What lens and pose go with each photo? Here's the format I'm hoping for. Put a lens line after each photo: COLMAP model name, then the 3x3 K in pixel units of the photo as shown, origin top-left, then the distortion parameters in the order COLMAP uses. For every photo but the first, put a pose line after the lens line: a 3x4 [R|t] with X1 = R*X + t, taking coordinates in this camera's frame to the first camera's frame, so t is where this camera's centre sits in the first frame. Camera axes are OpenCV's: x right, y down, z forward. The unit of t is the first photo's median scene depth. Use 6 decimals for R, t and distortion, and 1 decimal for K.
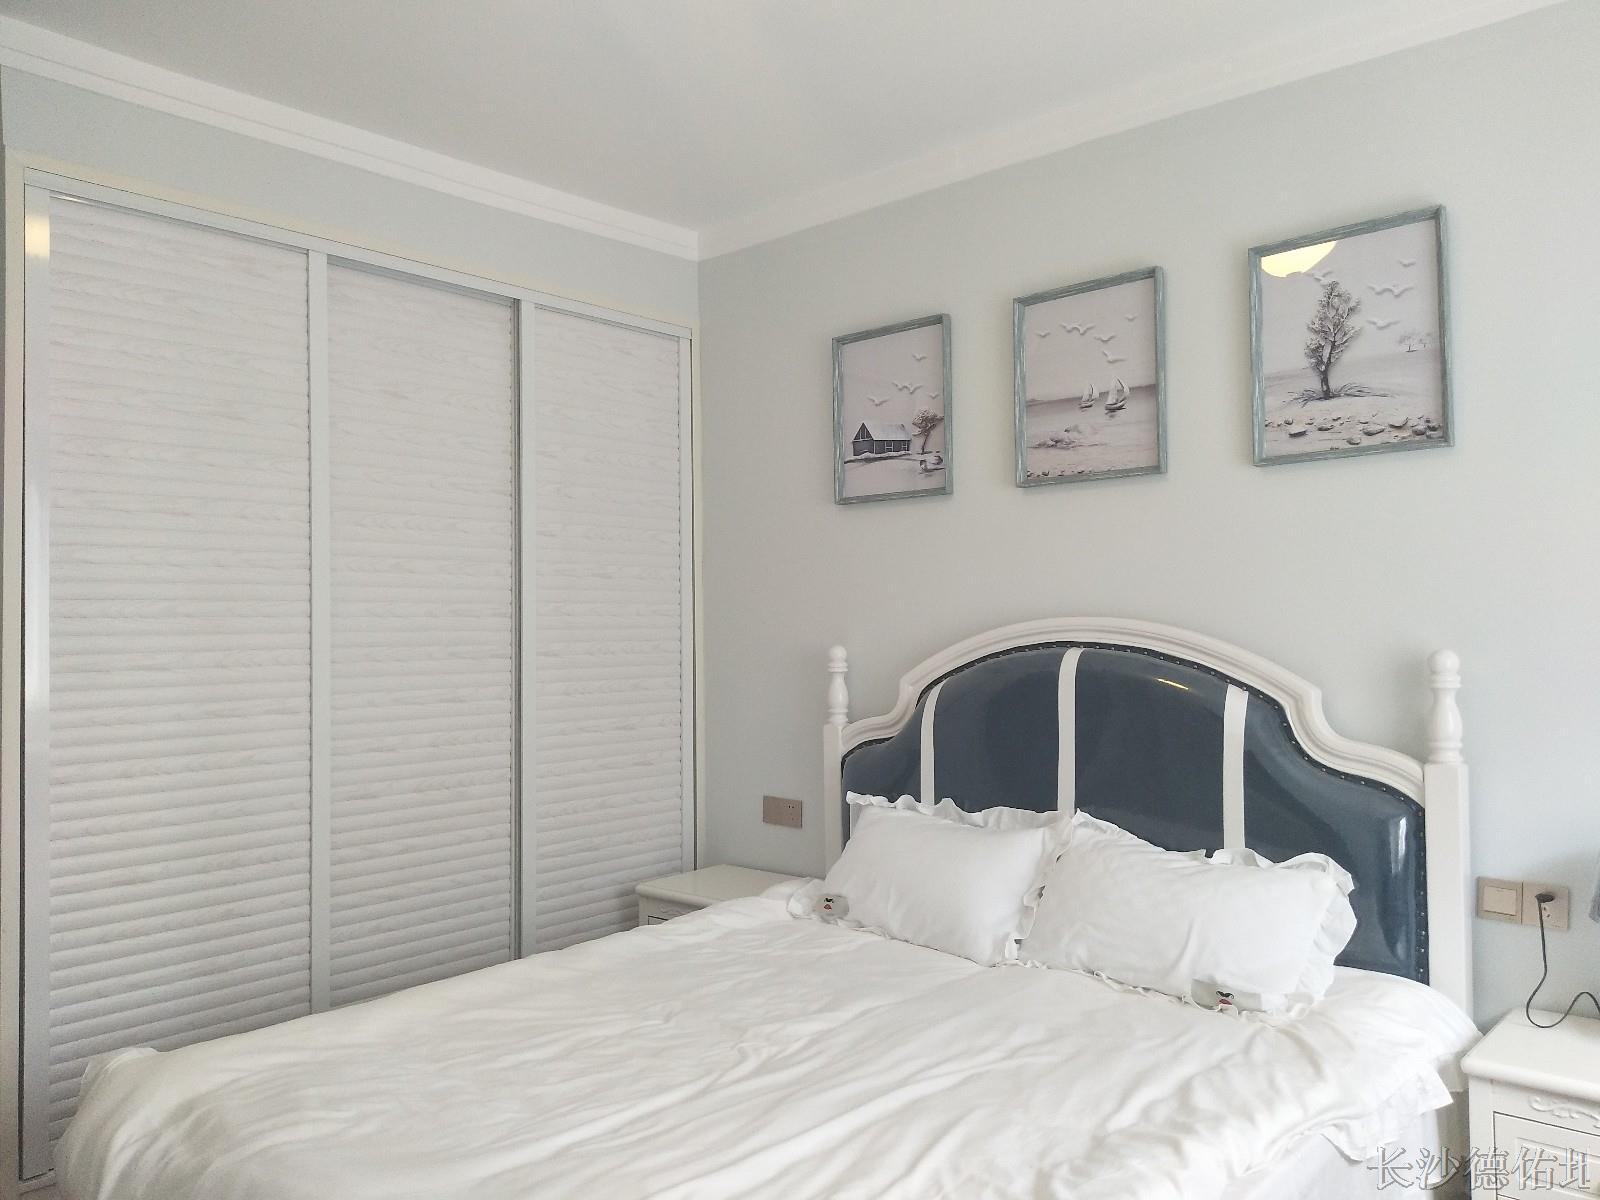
lens RADIAL K [[1223.7, 0, 804.7], [0, 1223.7, 593.7], [0, 0, 1]] dist [0.101107, -0.172160]
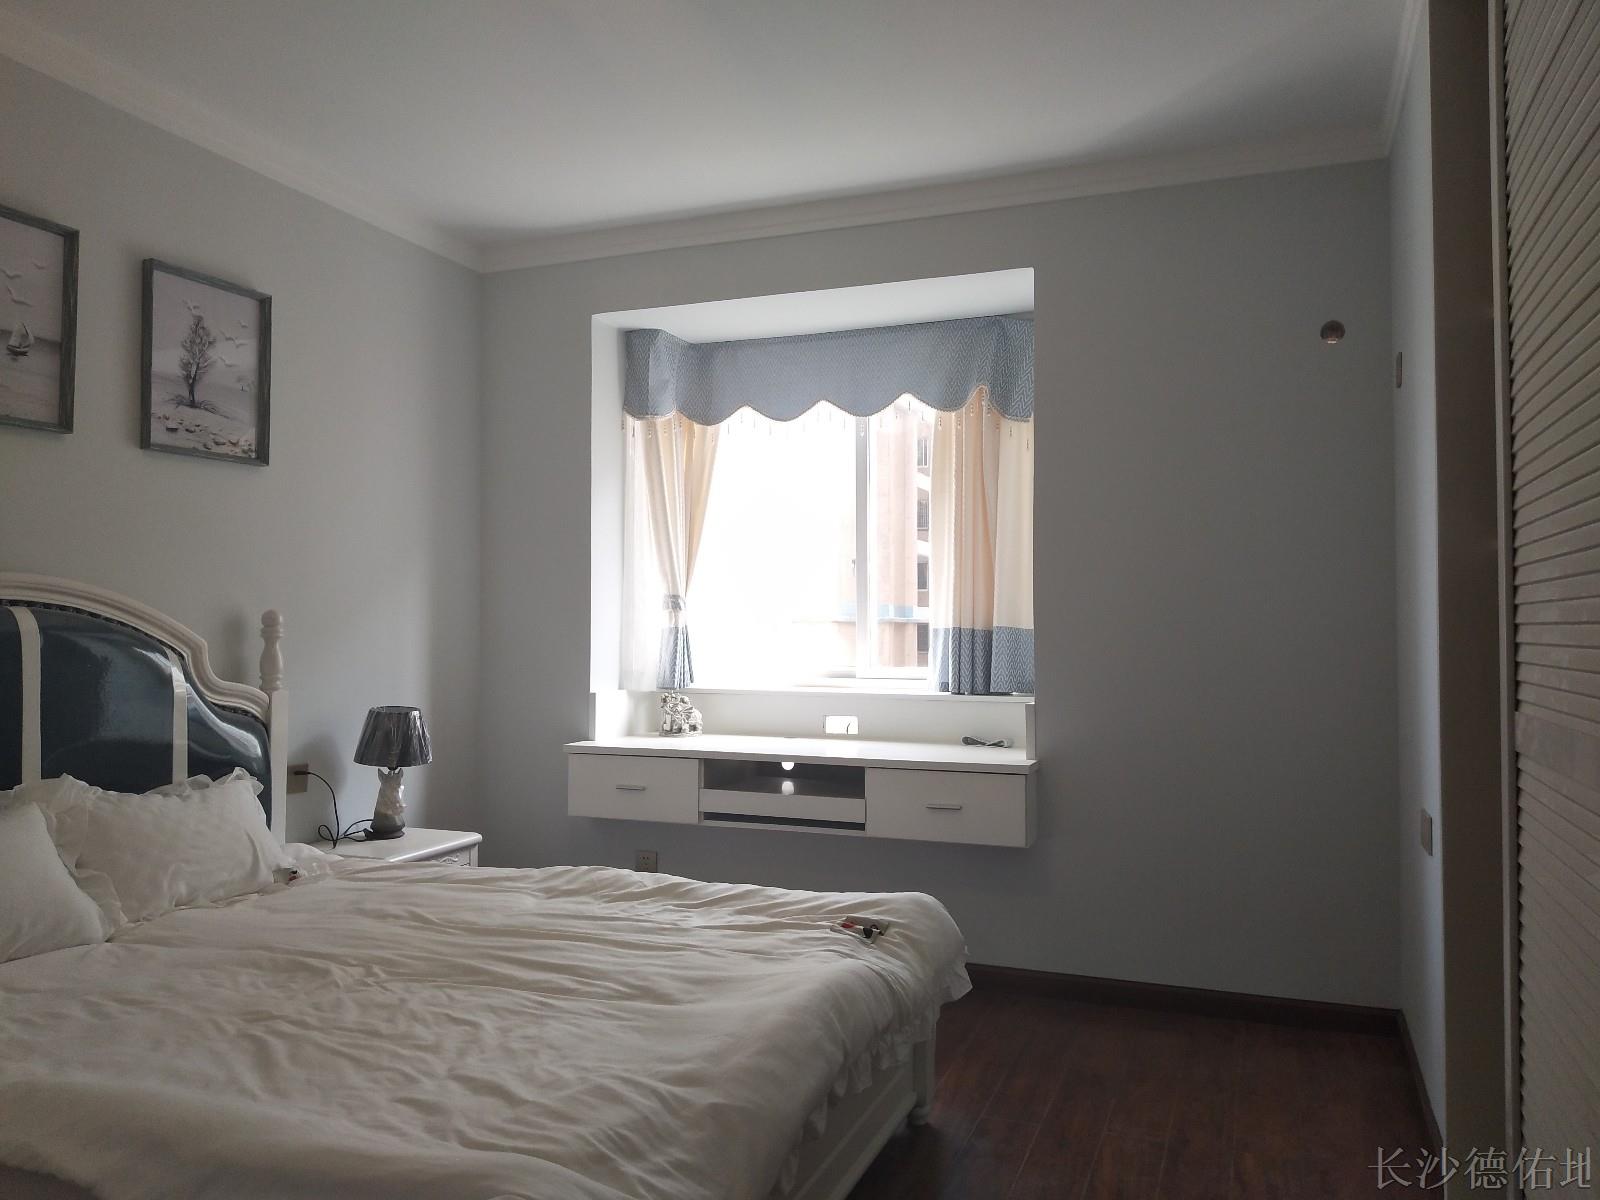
lens RADIAL K [[1223.7, 0, 804.7], [0, 1223.7, 593.7], [0, 0, 1]] dist [0.101107, -0.172160]
pose [[-0.365330, 0.040027, 0.930017, -0.941724], [-0.016261, 0.998648, -0.049369, 0.079261], [-0.930736, -0.033159, -0.364185, 0.874773]]
